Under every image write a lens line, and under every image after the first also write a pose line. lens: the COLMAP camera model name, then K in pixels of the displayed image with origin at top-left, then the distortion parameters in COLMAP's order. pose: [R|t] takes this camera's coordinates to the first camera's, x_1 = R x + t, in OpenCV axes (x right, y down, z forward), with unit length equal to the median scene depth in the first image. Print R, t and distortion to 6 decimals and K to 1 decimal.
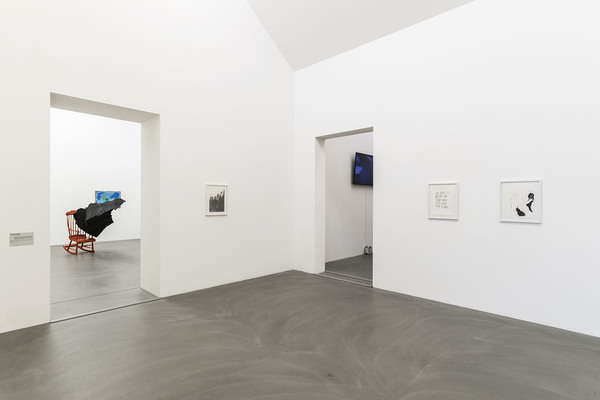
lens RADIAL K [[322.0, 0, 300.4], [0, 322.0, 199.5], [0, 0, 1]] dist [0.001129, 0.000127]
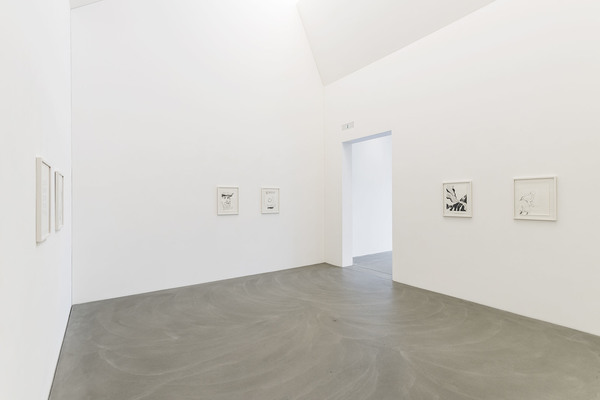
lens RADIAL K [[293.5, 0, 298.0], [0, 293.5, 201.7], [0, 0, 1]] dist [0.004777, 0.000213]
pose [[-0.981888, -0.002706, 0.189444, 0.005204], [-0.002875, 0.999996, -0.000614, 0.008604], [-0.189442, -0.001148, -0.981891, 1.944305]]
